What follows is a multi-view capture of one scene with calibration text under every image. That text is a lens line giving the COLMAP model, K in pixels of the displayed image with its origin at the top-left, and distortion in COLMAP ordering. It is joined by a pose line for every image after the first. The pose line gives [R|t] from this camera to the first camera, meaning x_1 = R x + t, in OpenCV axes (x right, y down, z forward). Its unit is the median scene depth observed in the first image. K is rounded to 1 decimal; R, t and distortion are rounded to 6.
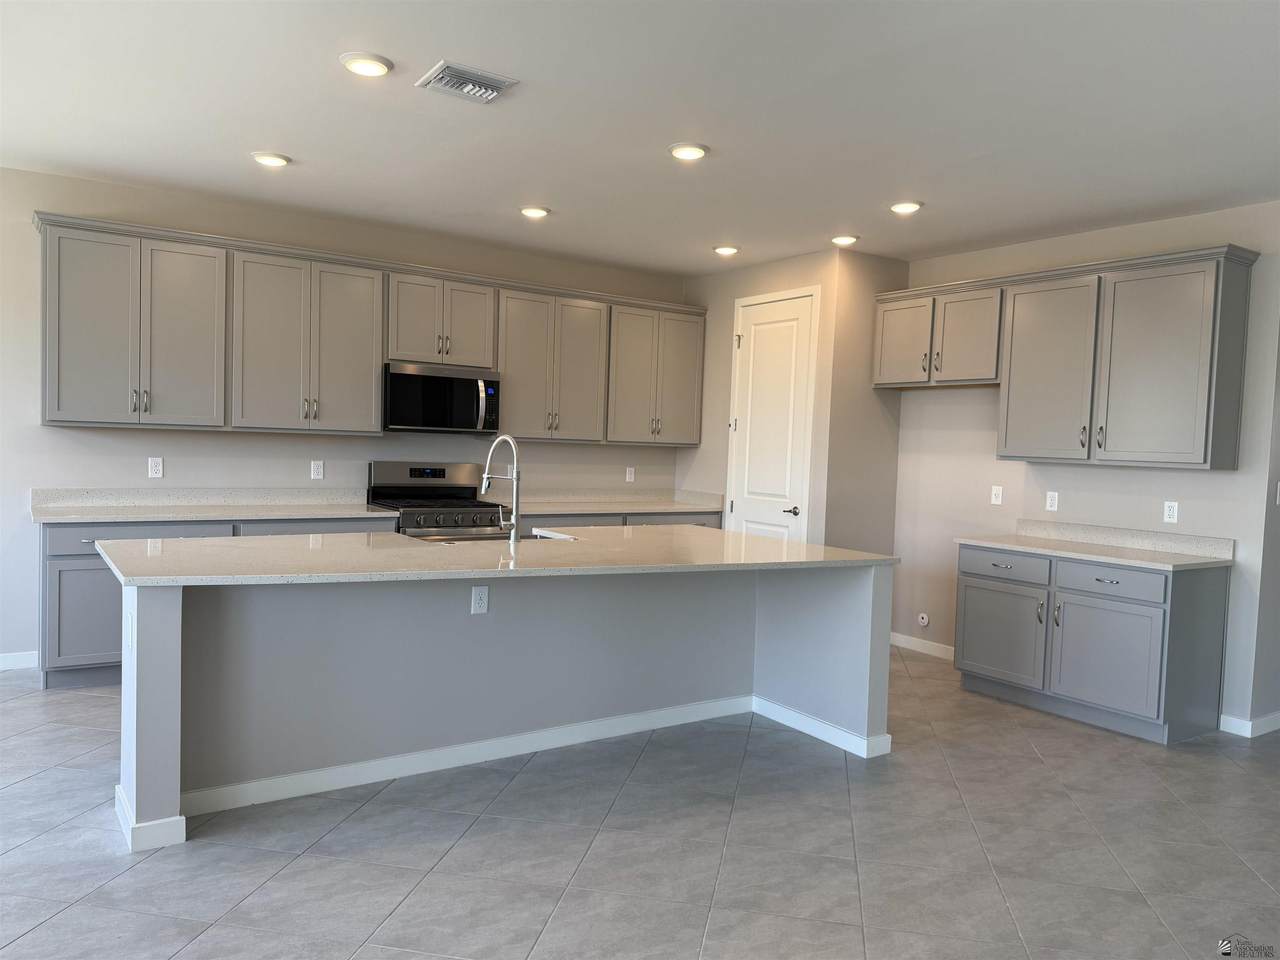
lens RADIAL K [[929.8, 0, 644.5], [0, 929.8, 490.7], [0, 0, 1]] dist [0.031329, -0.008267]
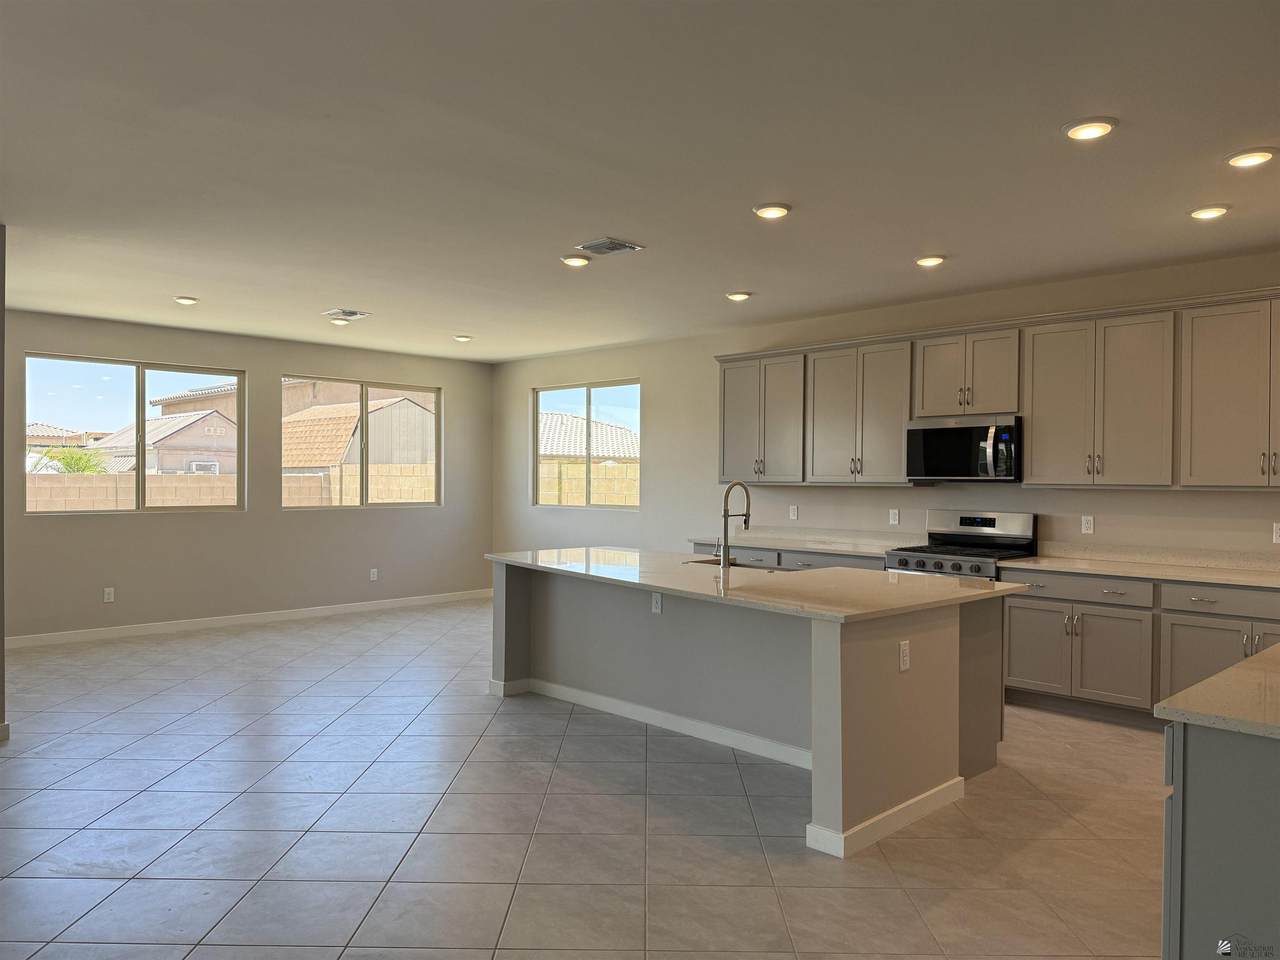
lens RADIAL K [[929.8, 0, 645.7], [0, 929.8, 478.0], [0, 0, 1]] dist [0.031329, -0.008267]
pose [[0.168437, -0.036830, -0.985024, 0.770533], [-0.055413, 0.997368, -0.046767, 0.001000], [0.984154, 0.062460, 0.165953, 0.503425]]
